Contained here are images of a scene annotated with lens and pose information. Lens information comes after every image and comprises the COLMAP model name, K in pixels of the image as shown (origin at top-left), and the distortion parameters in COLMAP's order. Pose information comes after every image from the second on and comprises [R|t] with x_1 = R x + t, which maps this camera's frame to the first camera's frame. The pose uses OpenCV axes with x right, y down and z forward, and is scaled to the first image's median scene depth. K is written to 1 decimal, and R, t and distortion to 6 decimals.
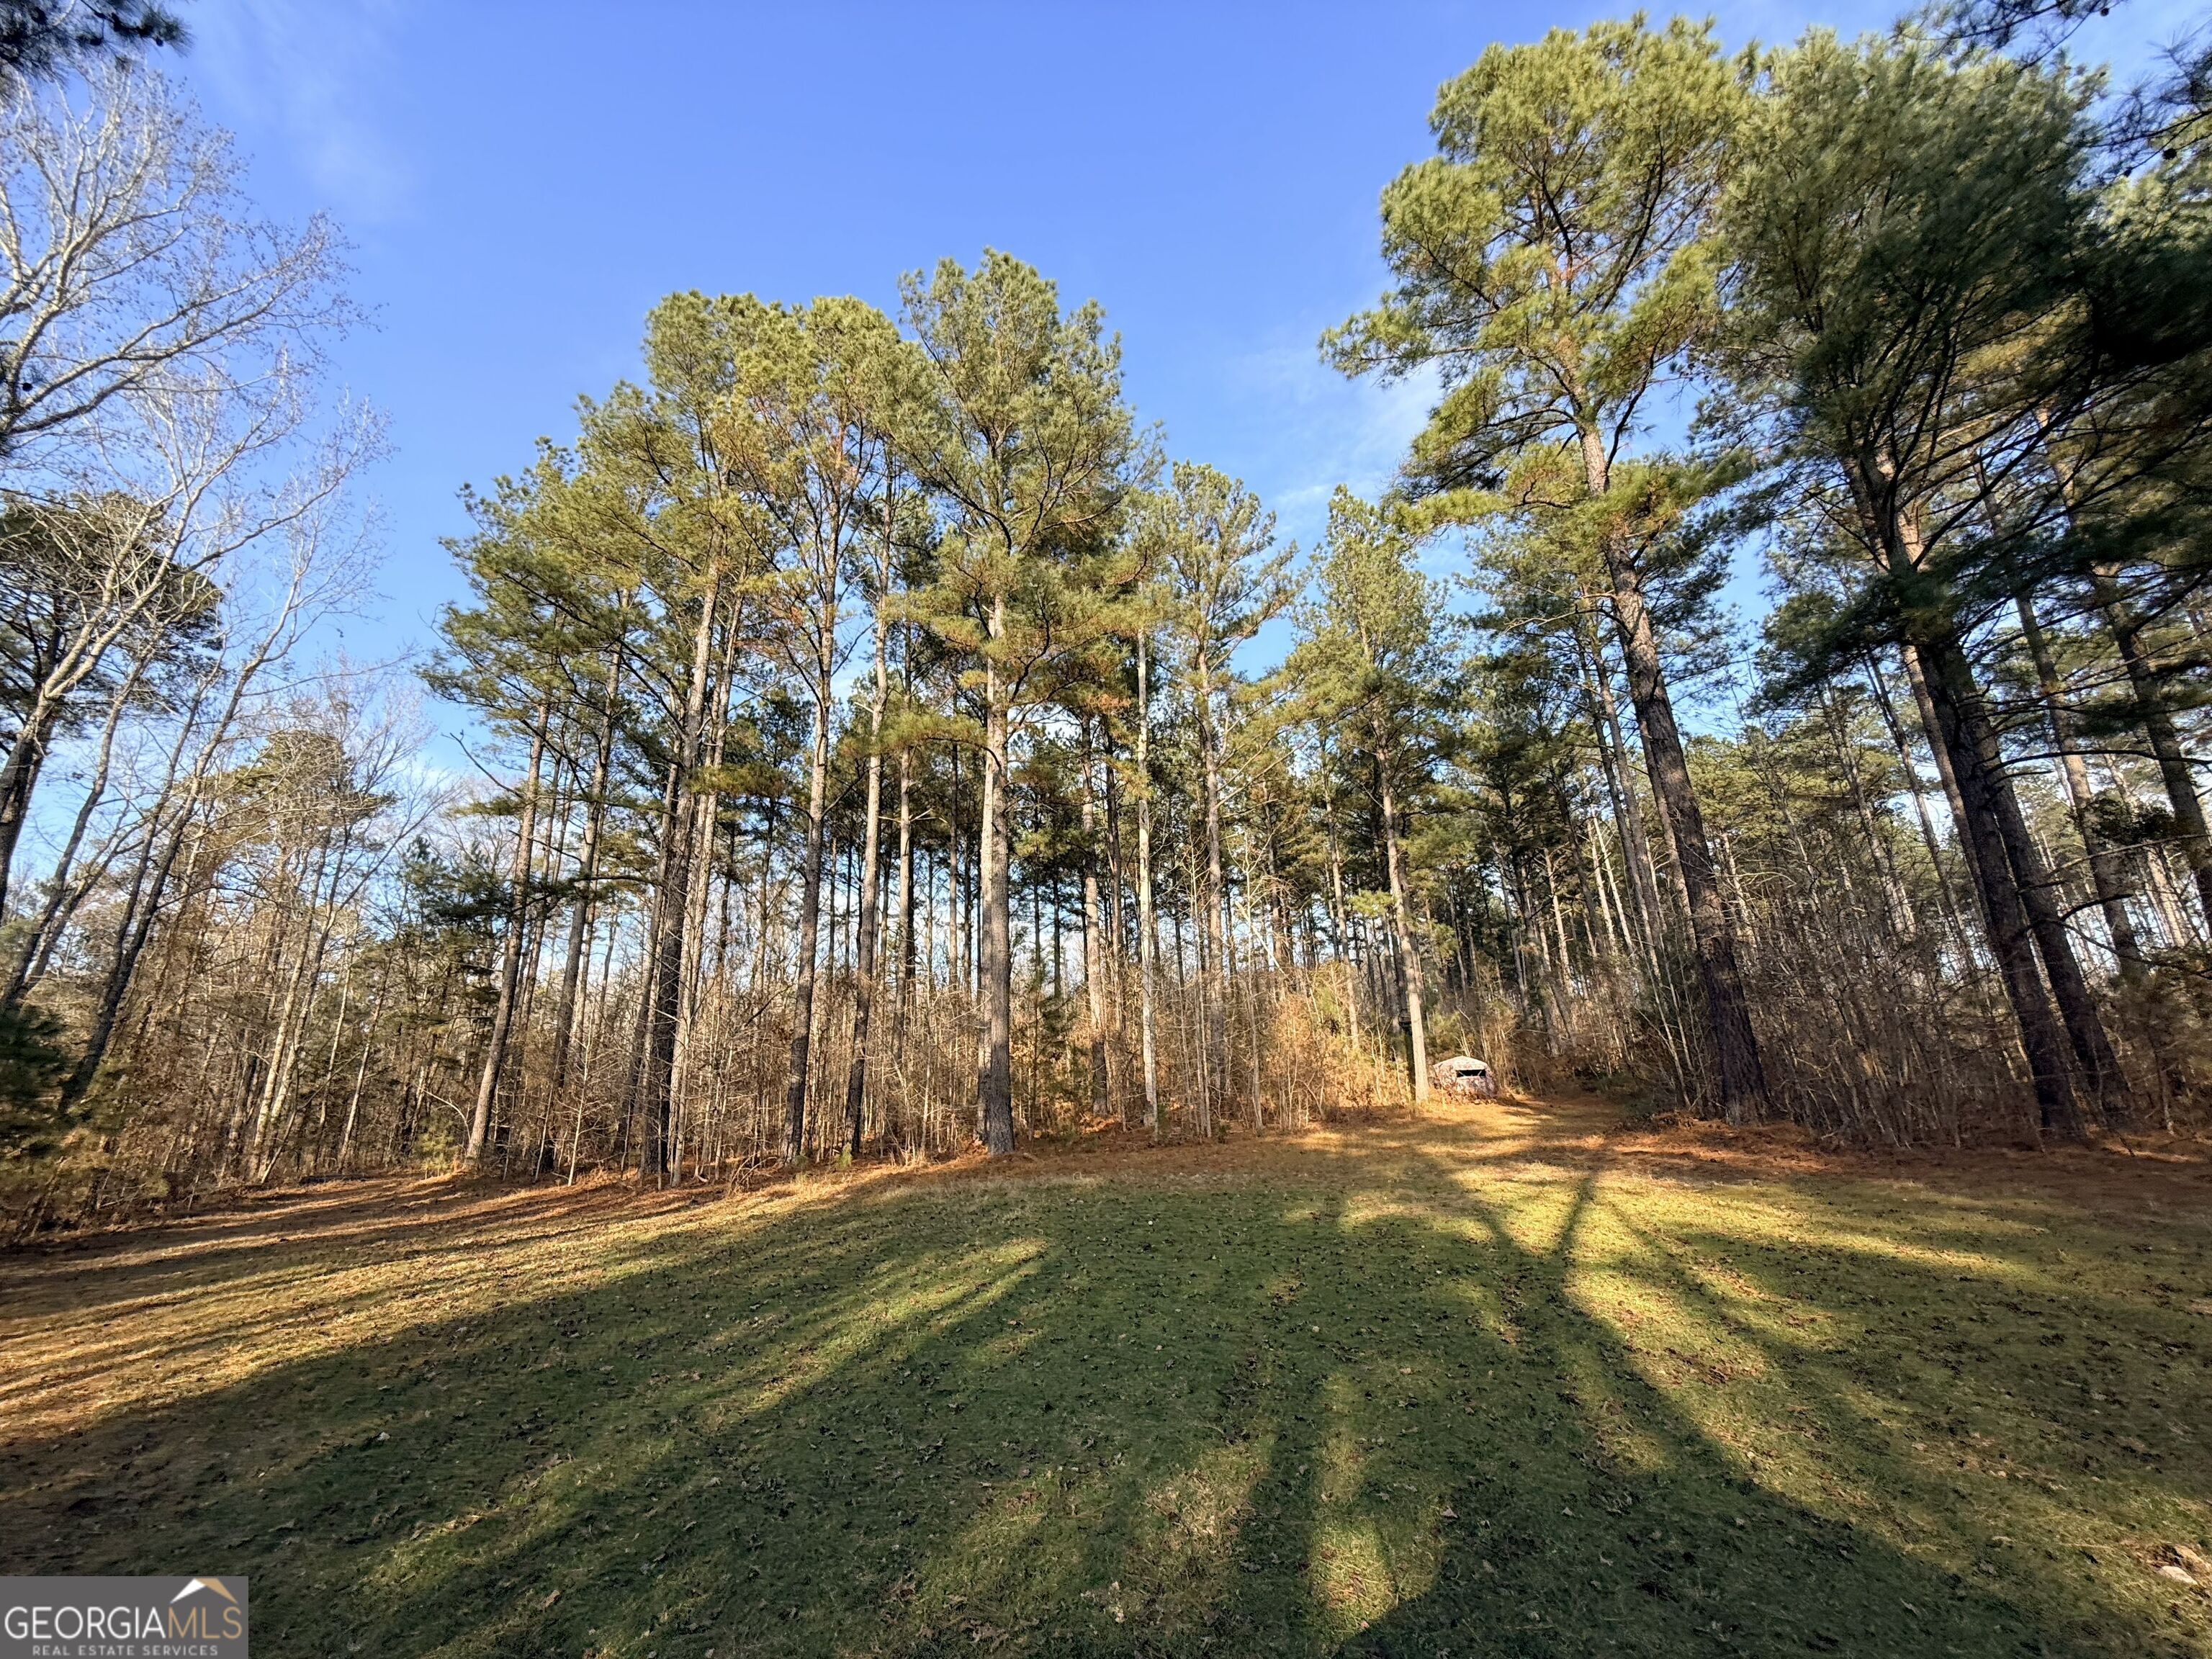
lens RADIAL K [[899.1, 0, 1106.0], [0, 899.1, 829.5], [0, 0, 1]] dist [0.000738, -0.000140]
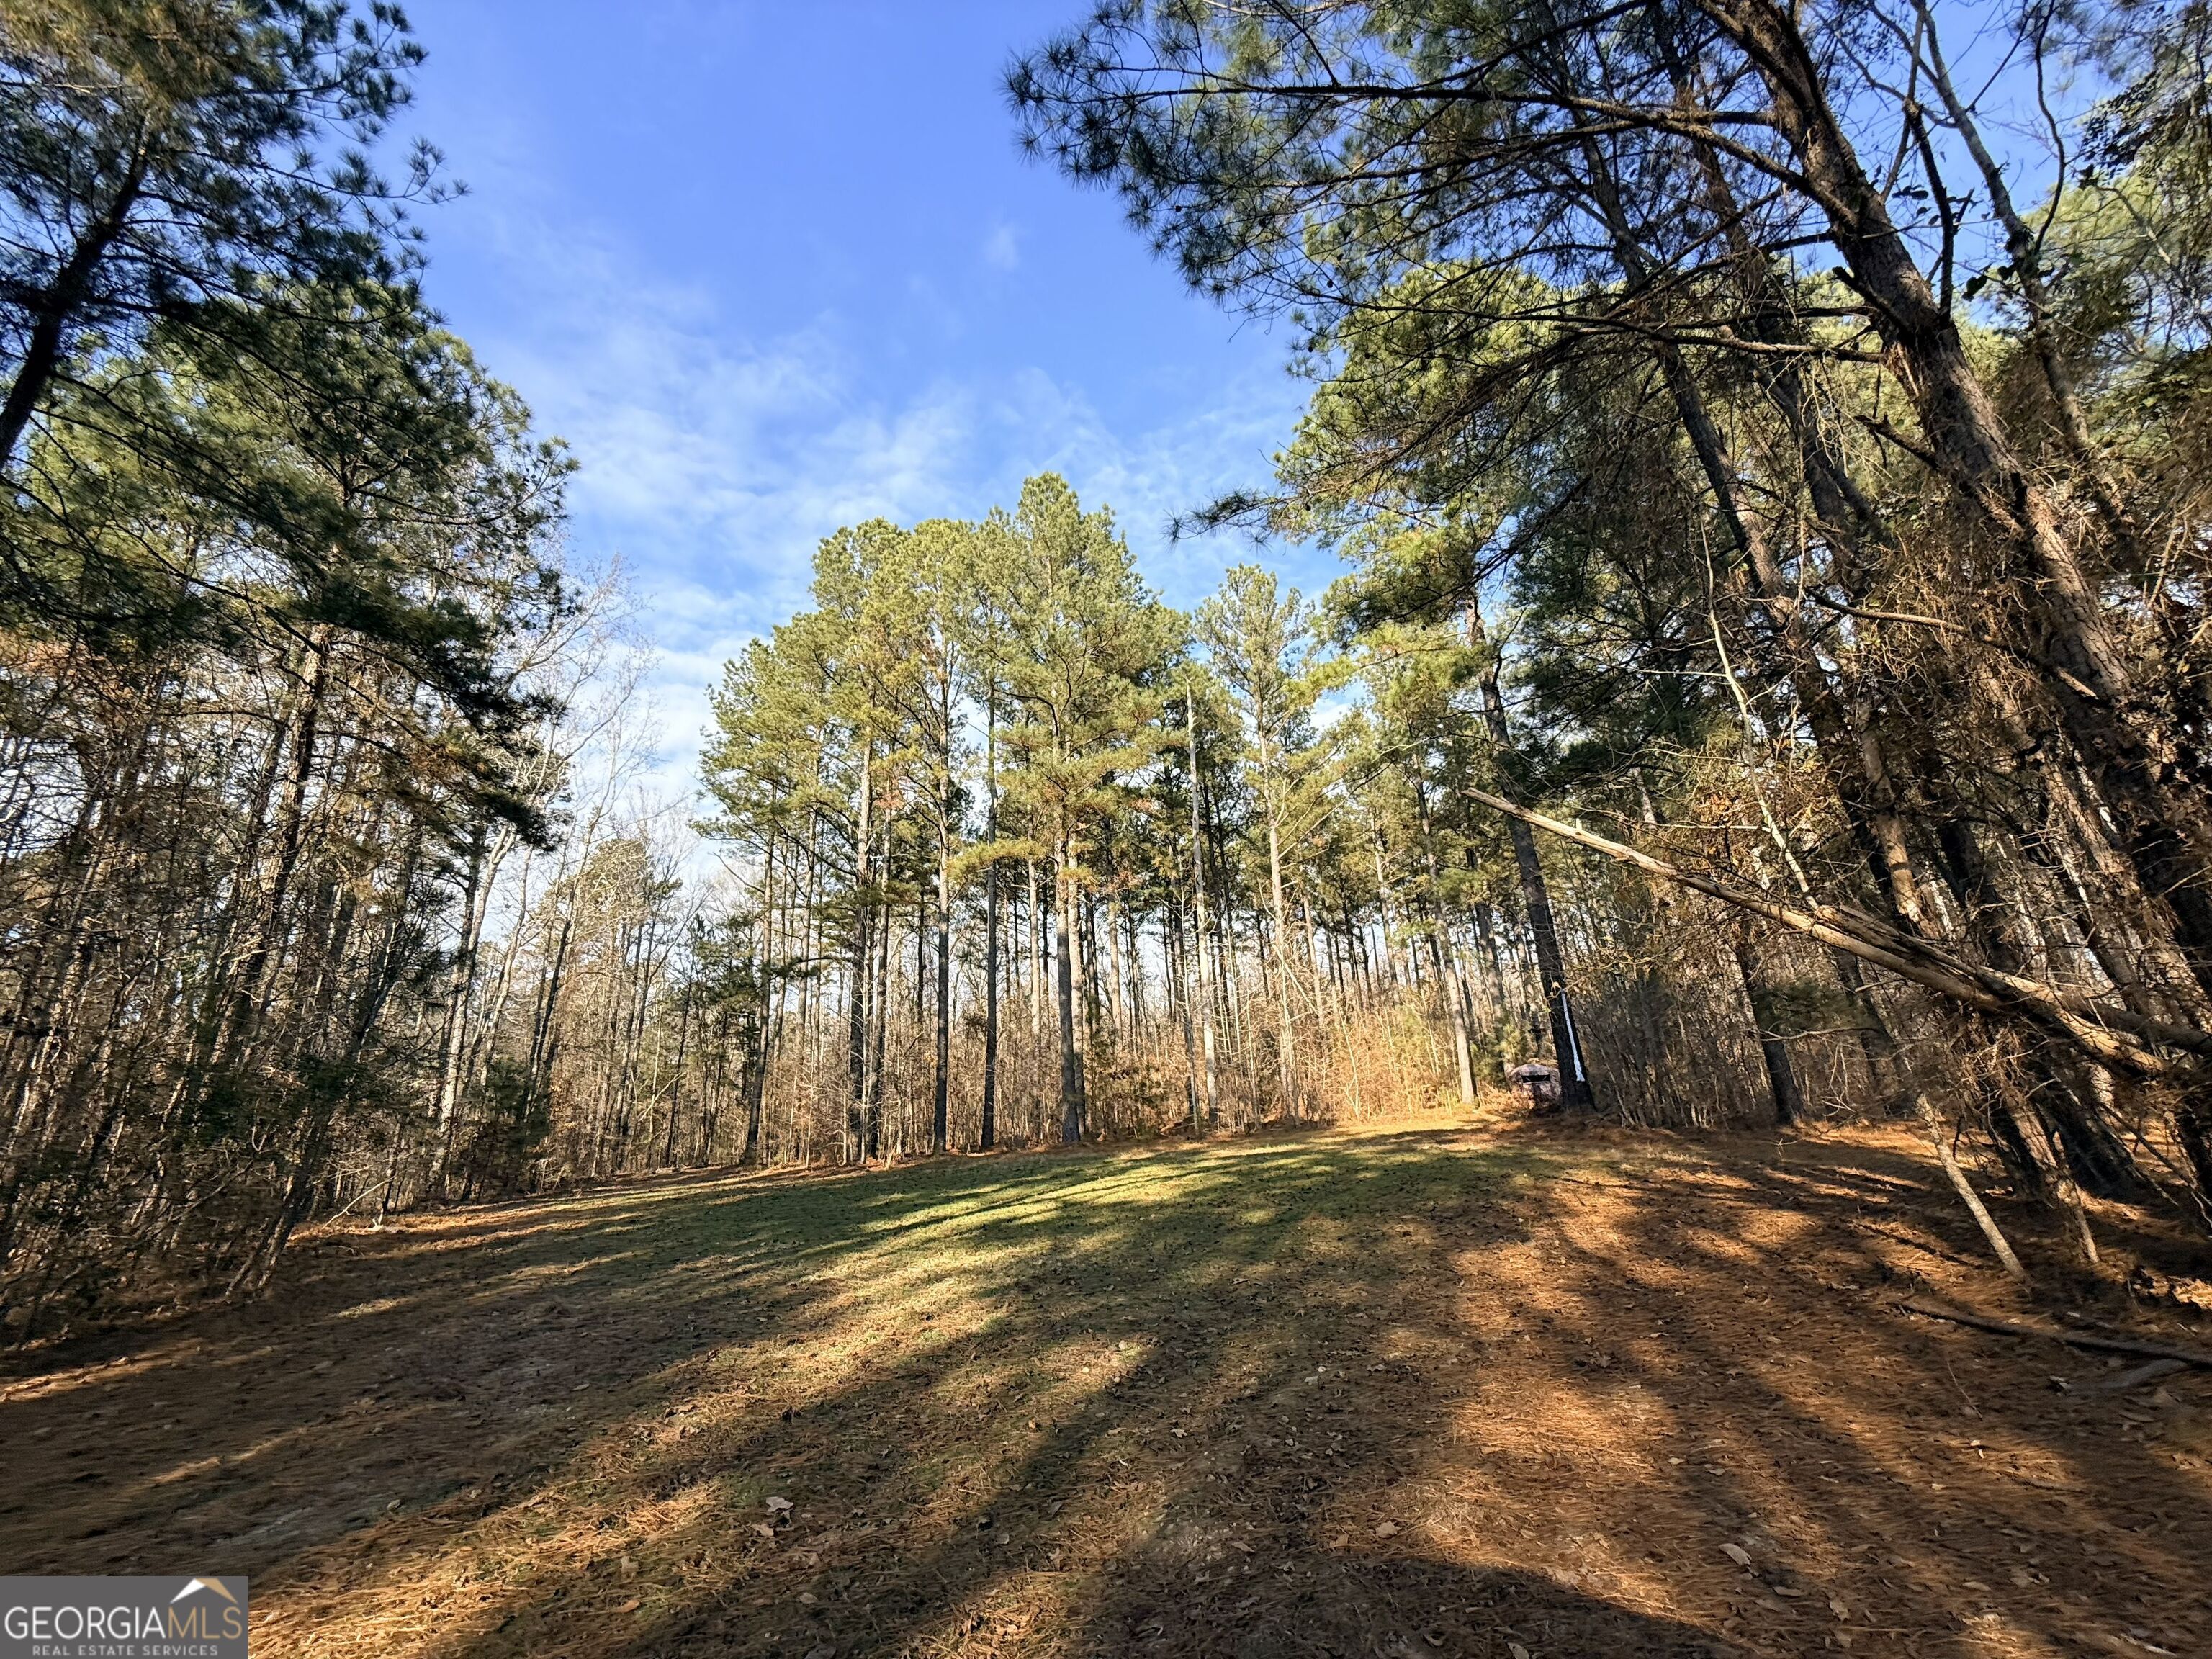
lens RADIAL K [[899.1, 0, 1106.0], [0, 899.1, 829.5], [0, 0, 1]] dist [0.000738, -0.000140]
pose [[0.971346, -0.082052, -0.223056, 0.169764], [0.080517, 0.996625, -0.015985, -0.061285], [0.223615, -0.002433, 0.974675, -0.214384]]
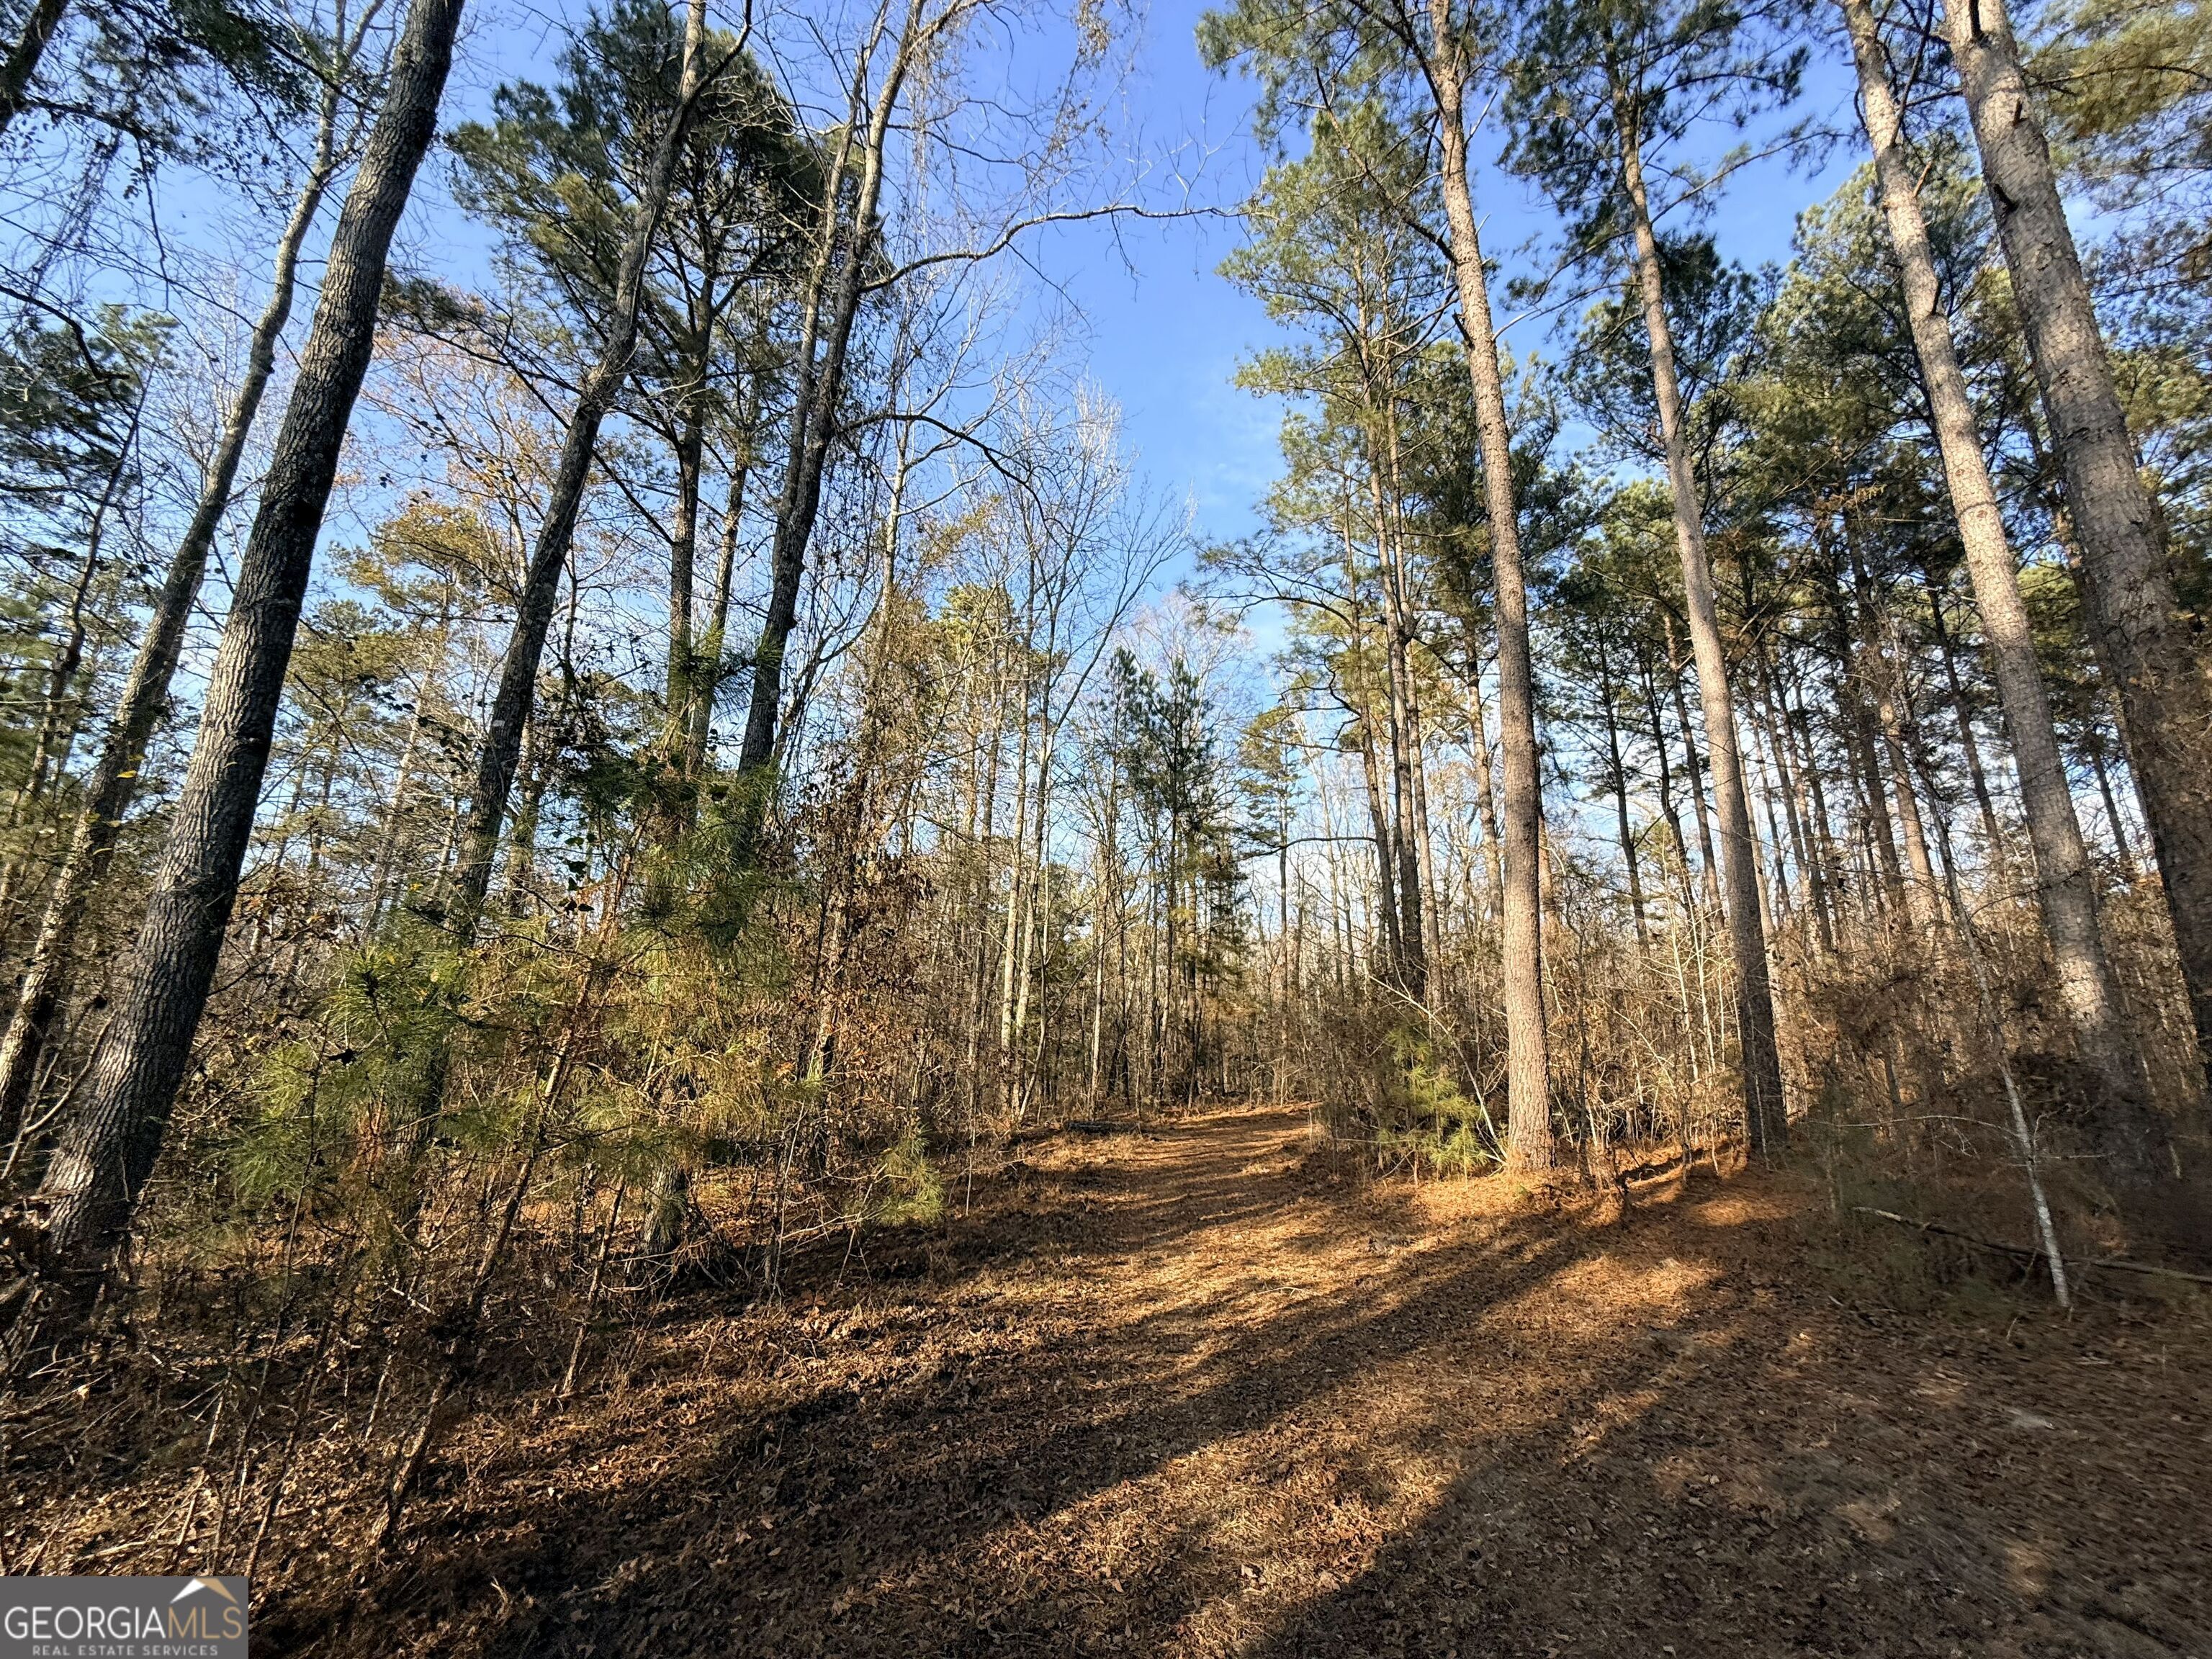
lens RADIAL K [[899.1, 0, 1106.0], [0, 899.1, 829.5], [0, 0, 1]] dist [0.000738, -0.000140]
pose [[0.794365, -0.133543, -0.592580, -0.418188], [0.155427, 0.987745, -0.014243, 0.172733], [0.587220, -0.080789, 0.805385, 0.465525]]
